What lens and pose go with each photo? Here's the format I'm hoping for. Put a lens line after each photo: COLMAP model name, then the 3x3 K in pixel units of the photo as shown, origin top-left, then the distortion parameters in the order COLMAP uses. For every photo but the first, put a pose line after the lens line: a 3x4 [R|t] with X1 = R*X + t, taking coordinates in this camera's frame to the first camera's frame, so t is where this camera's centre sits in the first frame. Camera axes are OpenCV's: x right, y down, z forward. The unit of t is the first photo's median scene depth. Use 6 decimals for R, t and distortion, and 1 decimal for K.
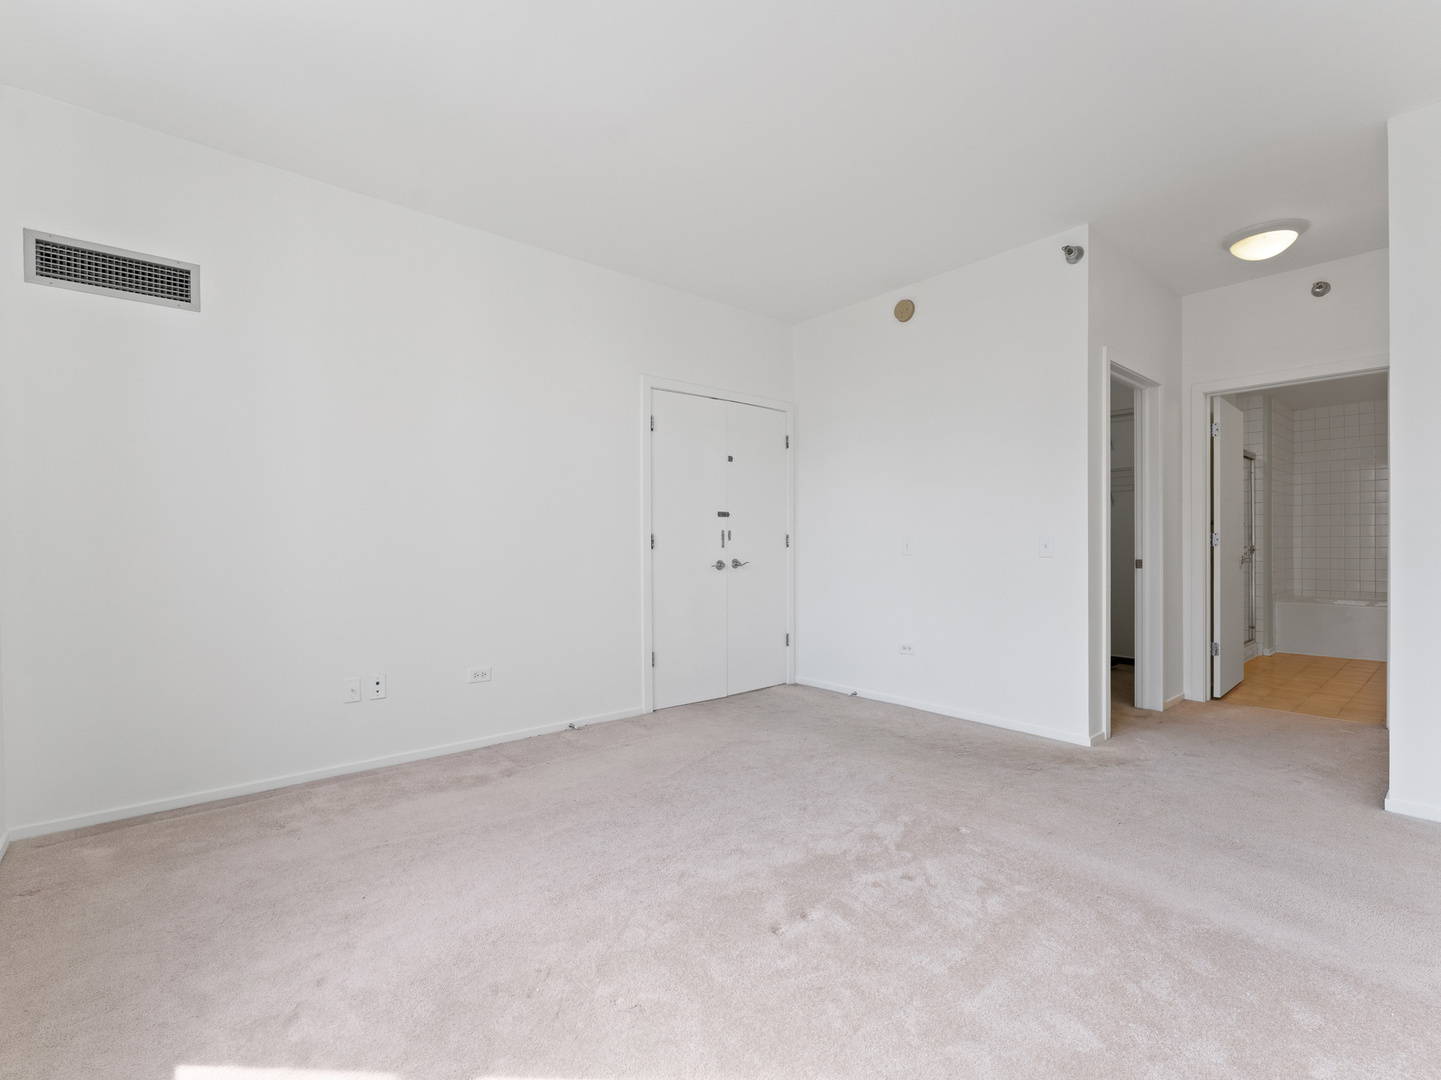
lens RADIAL K [[658.2, 0, 720.5], [0, 658.2, 540.0], [0, 0, 1]] dist [-0.002027, -0.000231]
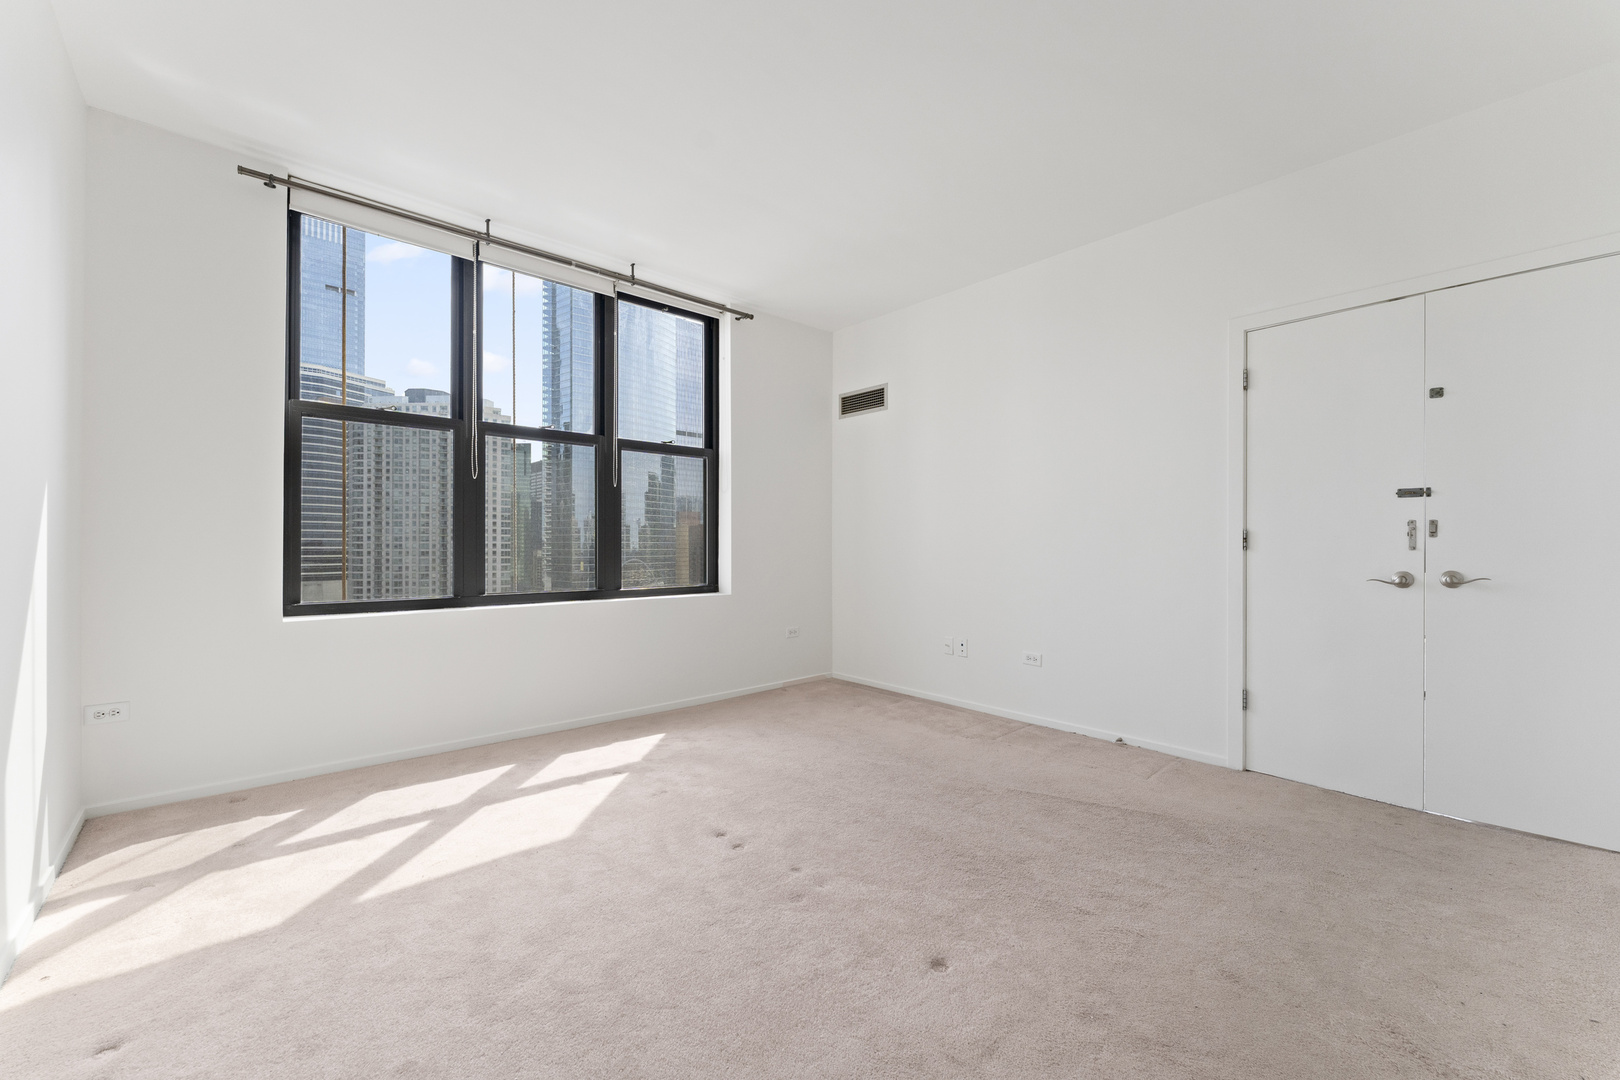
lens RADIAL K [[623.6, 0, 810.0], [0, 623.6, 540.0], [0, 0, 1]] dist [0.000107, -0.000001]
pose [[0.037645, -0.004725, -0.999280, 0.645884], [-0.001869, 0.999987, -0.004799, 0.007594], [0.999289, 0.002048, 0.037636, 0.547164]]
